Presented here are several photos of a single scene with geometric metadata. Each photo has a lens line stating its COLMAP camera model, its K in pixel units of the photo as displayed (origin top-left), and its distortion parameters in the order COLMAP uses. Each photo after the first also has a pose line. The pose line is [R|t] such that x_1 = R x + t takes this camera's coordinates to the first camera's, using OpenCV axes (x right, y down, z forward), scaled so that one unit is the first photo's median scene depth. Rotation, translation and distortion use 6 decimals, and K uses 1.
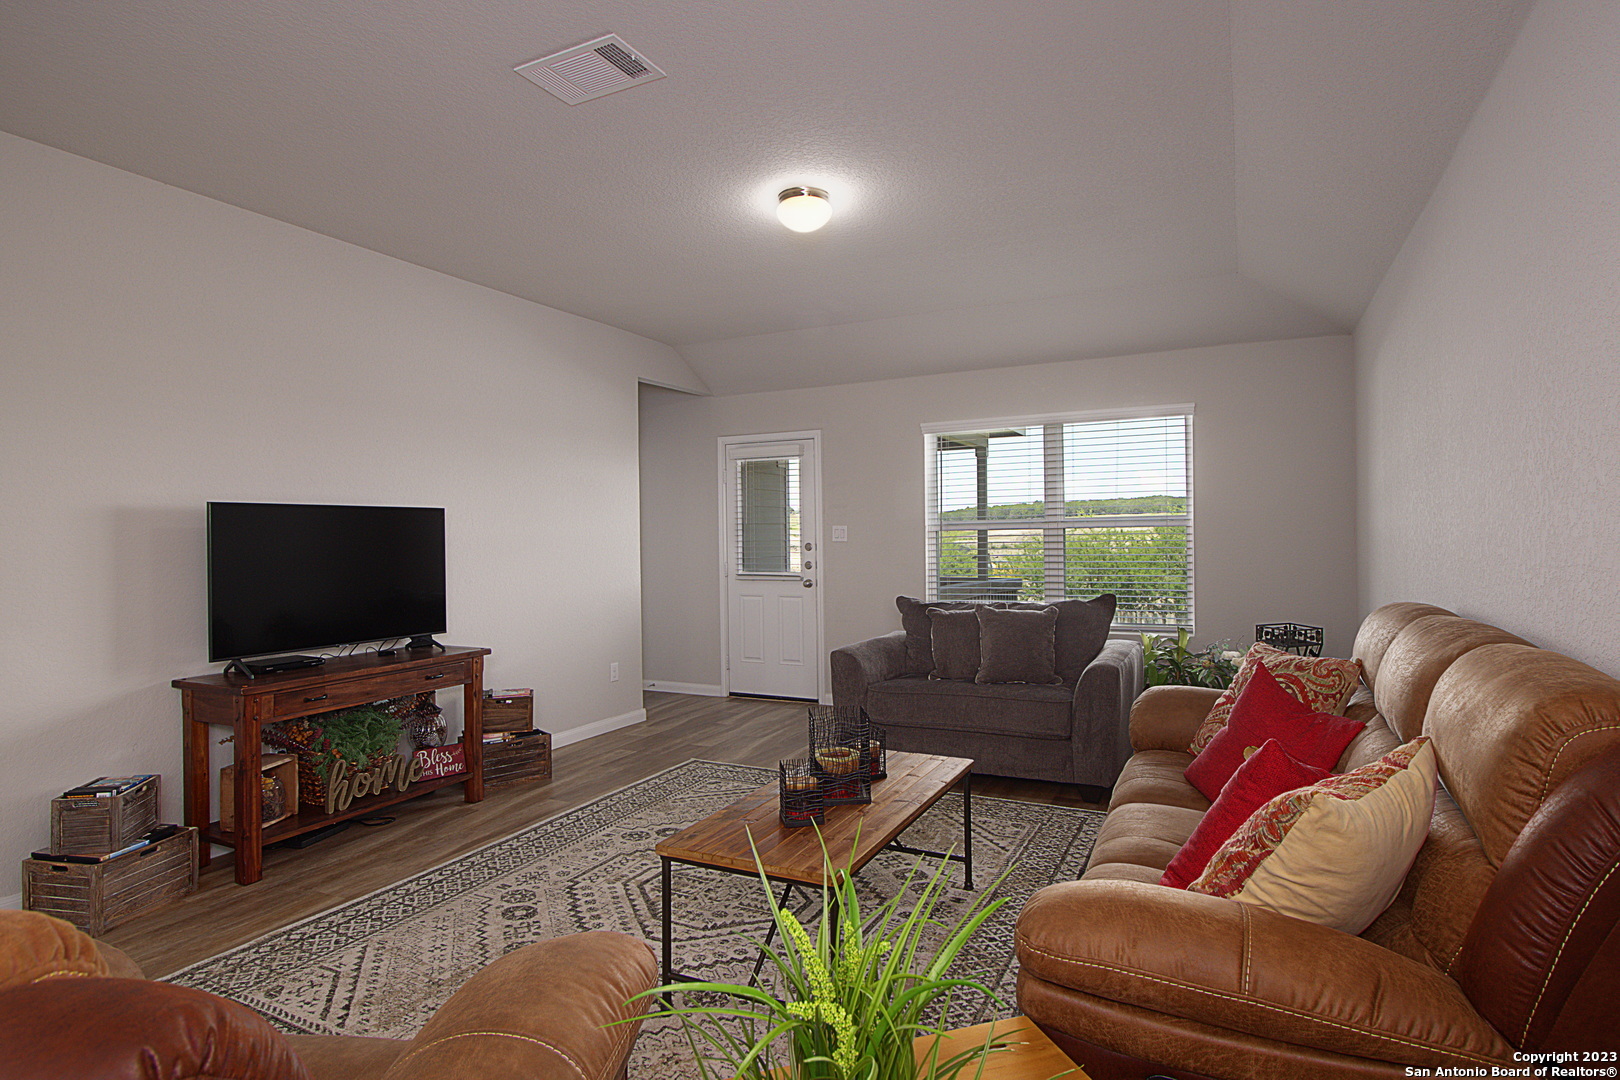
lens RADIAL K [[860.5, 0, 835.9], [0, 860.5, 530.3], [0, 0, 1]] dist [-0.001386, -0.000498]
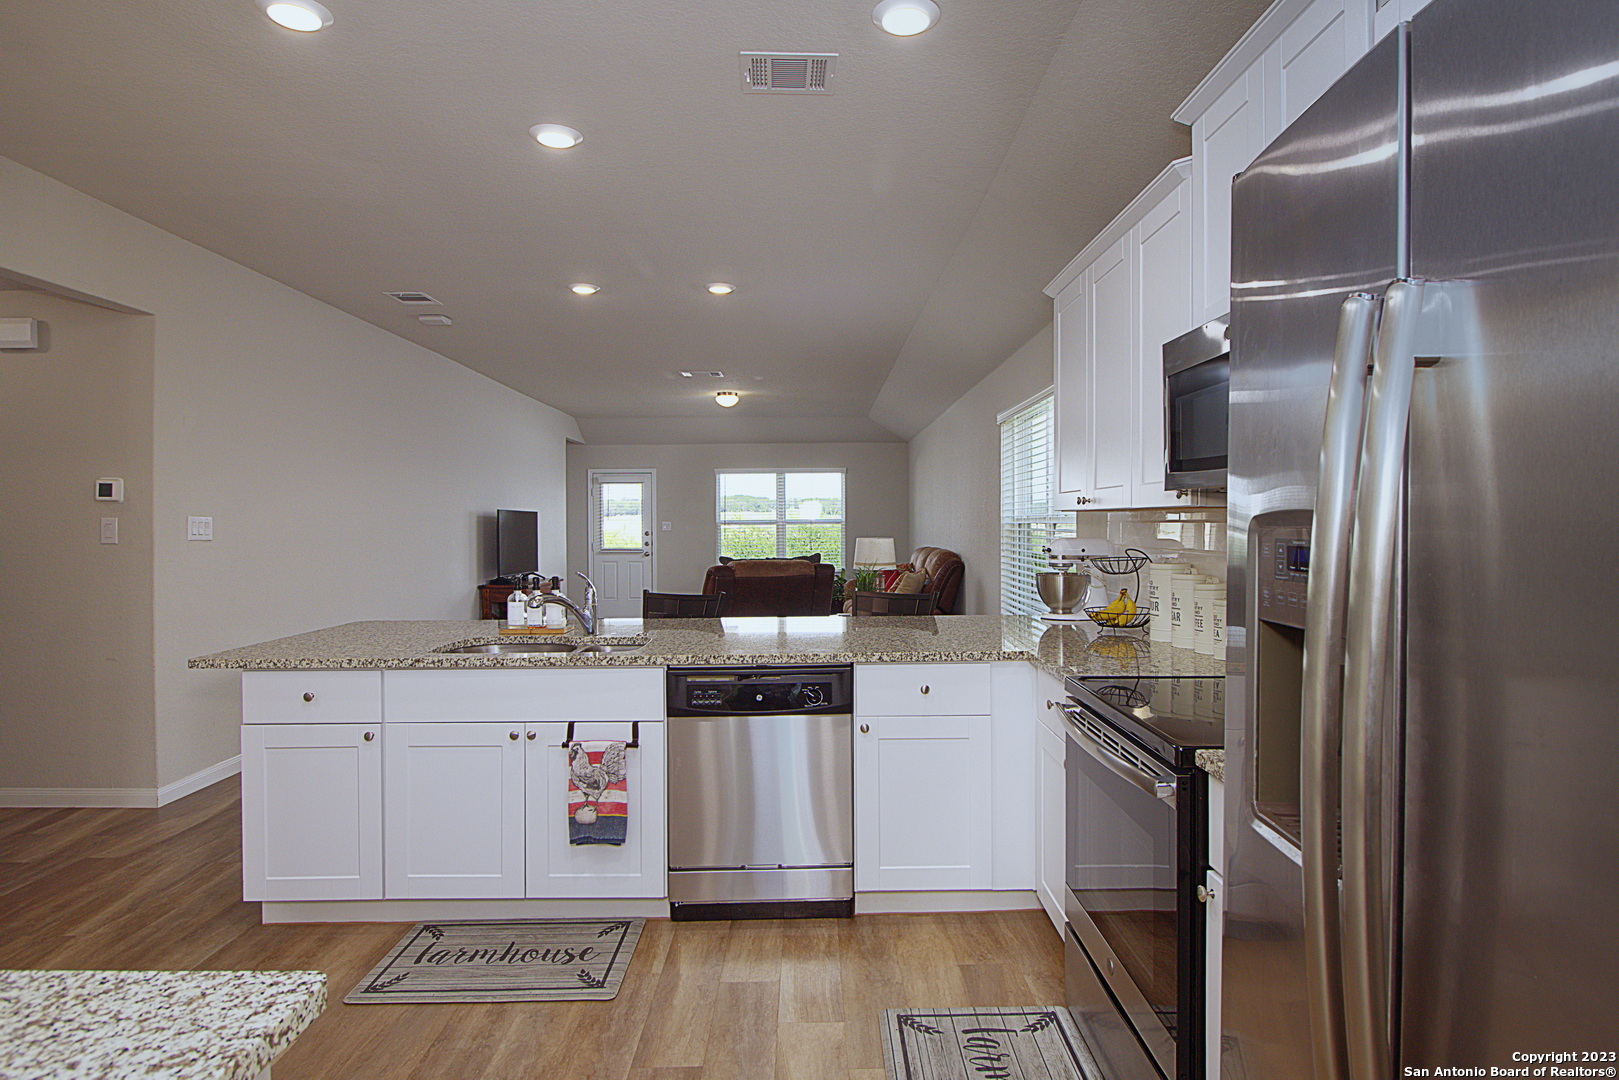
lens RADIAL K [[860.0, 0, 835.3], [0, 860.0, 530.3], [0, 0, 1]] dist [-0.001386, -0.000498]
pose [[0.887036, 0.005745, 0.461664, -0.912867], [-0.006863, 0.999976, 0.000743, 0.015320], [-0.461649, -0.003827, 0.887054, -1.368339]]
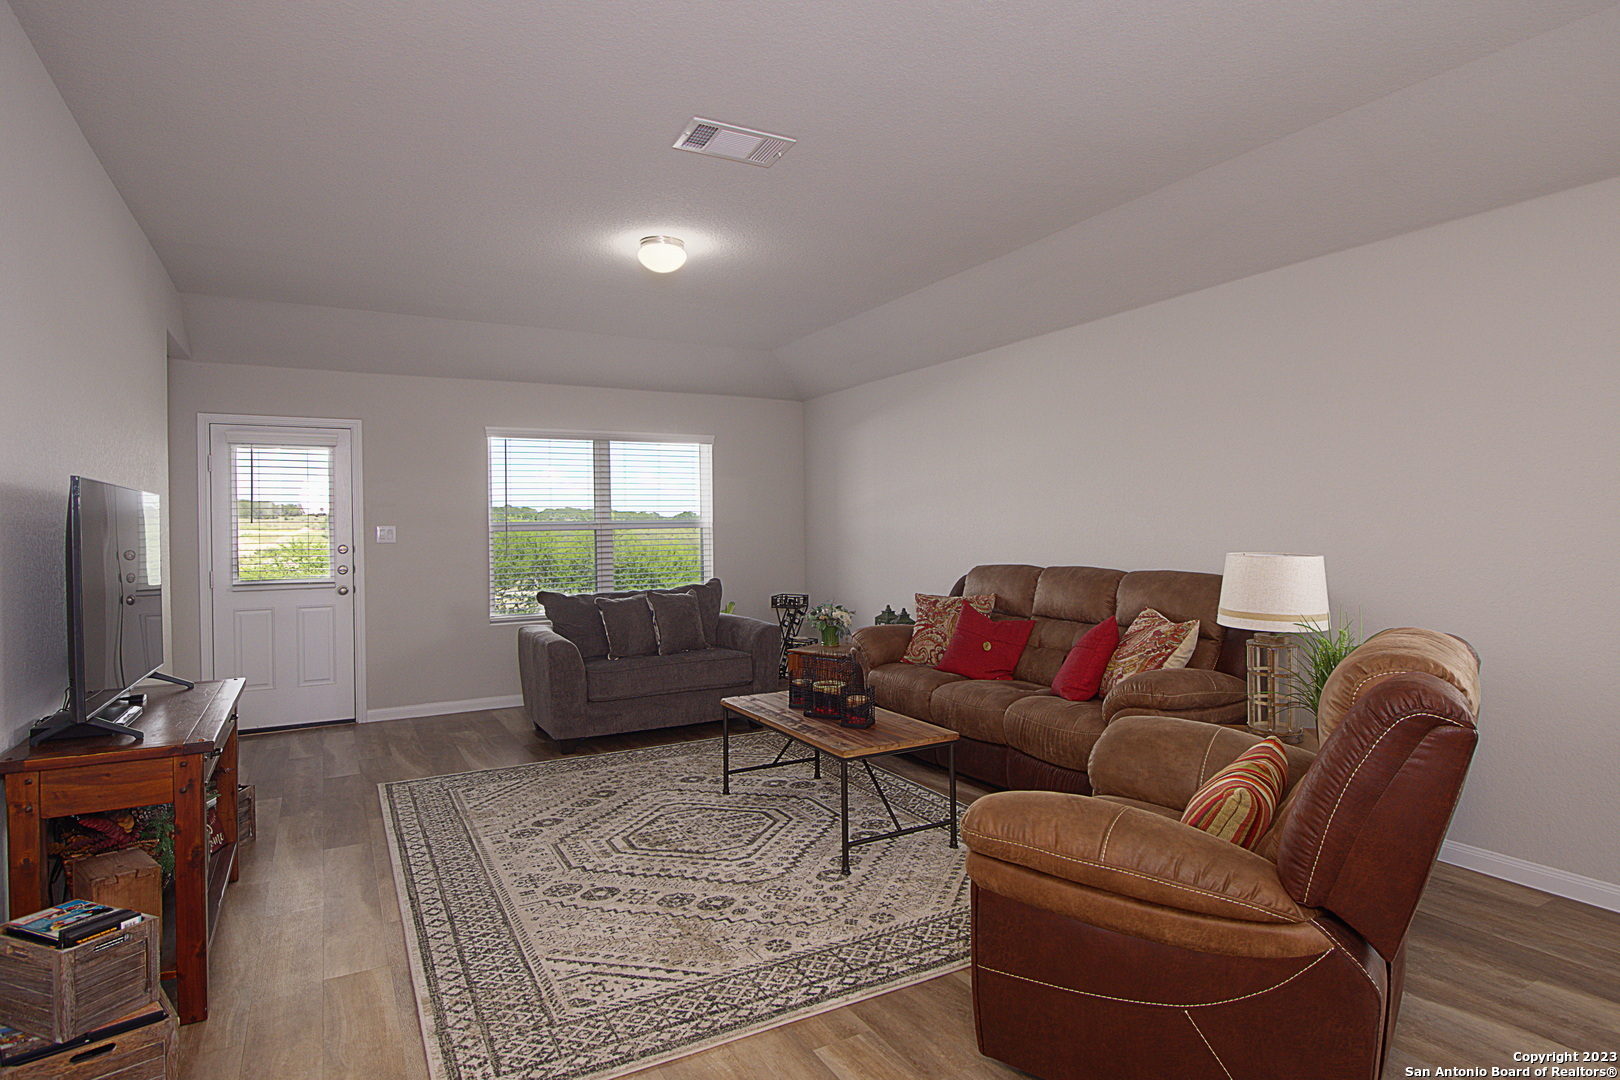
lens RADIAL K [[859.5, 0, 810.0], [0, 859.5, 540.0], [0, 0, 1]] dist [0.002958, -0.000094]
pose [[0.574473, -0.004058, 0.818513, -0.866680], [0.004093, 0.999989, 0.002085, 0.016715], [-0.818513, 0.002153, 0.574484, 0.165176]]
